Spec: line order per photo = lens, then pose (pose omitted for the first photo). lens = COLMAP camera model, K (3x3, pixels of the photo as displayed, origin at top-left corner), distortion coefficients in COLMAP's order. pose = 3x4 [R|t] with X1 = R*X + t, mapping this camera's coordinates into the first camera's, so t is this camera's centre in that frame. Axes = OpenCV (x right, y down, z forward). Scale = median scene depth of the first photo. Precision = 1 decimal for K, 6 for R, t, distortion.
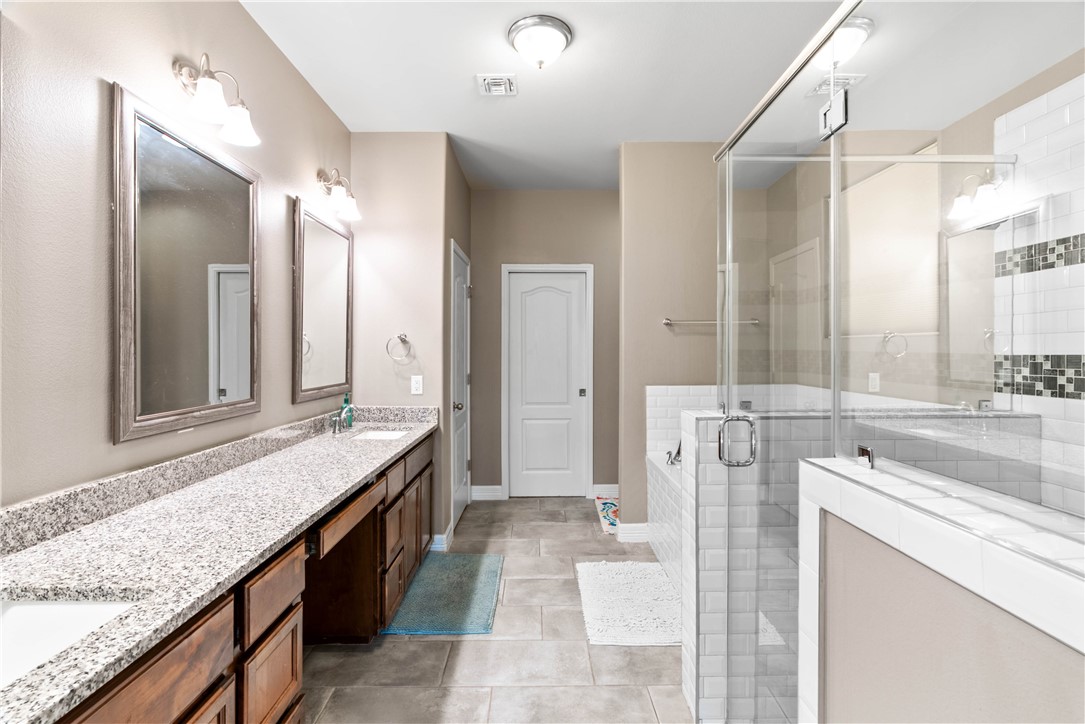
lens RADIAL K [[488.1, 0, 542.5], [0, 488.1, 362.0], [0, 0, 1]] dist [-0.009013, 0.000233]
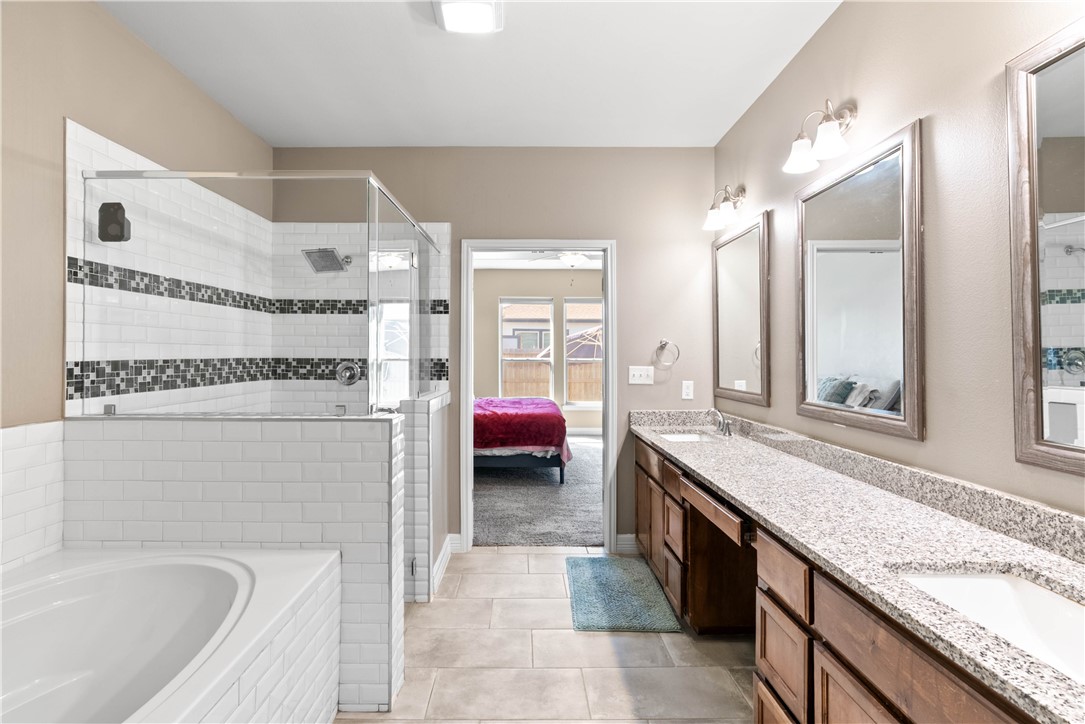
lens RADIAL K [[488.1, 0, 542.5], [0, 488.1, 362.0], [0, 0, 1]] dist [-0.009013, 0.000233]
pose [[-0.999496, 0.000744, -0.031745, 0.017061], [-0.000510, 0.999220, 0.039476, -0.054816], [0.031749, 0.039473, -0.998716, 2.083853]]
